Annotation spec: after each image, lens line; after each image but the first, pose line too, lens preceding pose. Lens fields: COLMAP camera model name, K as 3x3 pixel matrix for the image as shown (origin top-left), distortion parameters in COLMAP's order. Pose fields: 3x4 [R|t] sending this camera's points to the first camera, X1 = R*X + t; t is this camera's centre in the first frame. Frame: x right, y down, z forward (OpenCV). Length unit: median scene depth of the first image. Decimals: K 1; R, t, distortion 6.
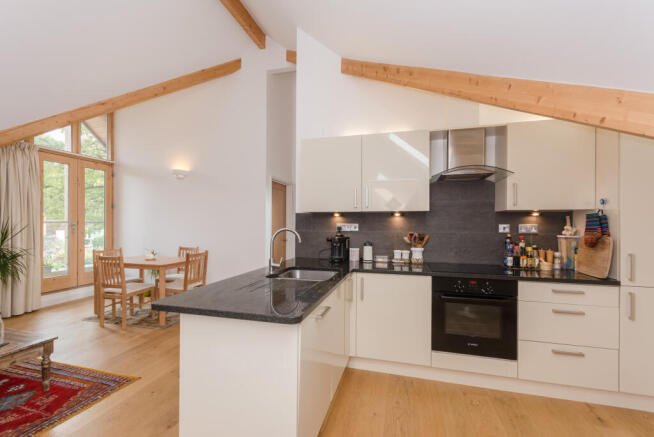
lens RADIAL K [[292.0, 0, 324.7], [0, 292.0, 221.7], [0, 0, 1]] dist [0.001091, 0.000236]
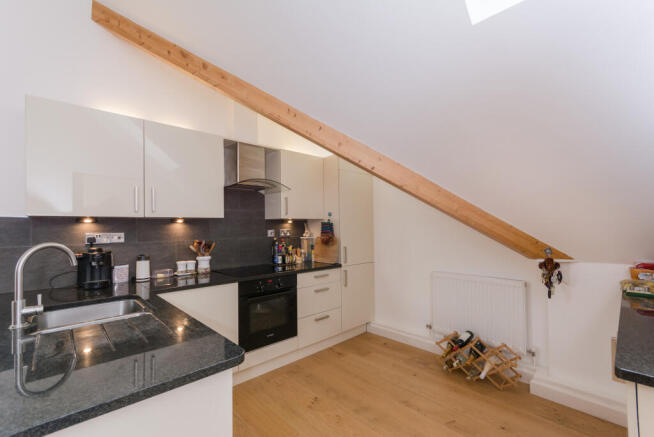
lens RADIAL K [[292.0, 0, 324.7], [0, 292.0, 221.7], [0, 0, 1]] dist [0.001091, 0.000236]
pose [[0.503571, 0.003231, 0.863948, -0.342428], [0.006800, 0.999947, -0.007704, -0.015011], [-0.863927, 0.009754, 0.503522, 0.206693]]
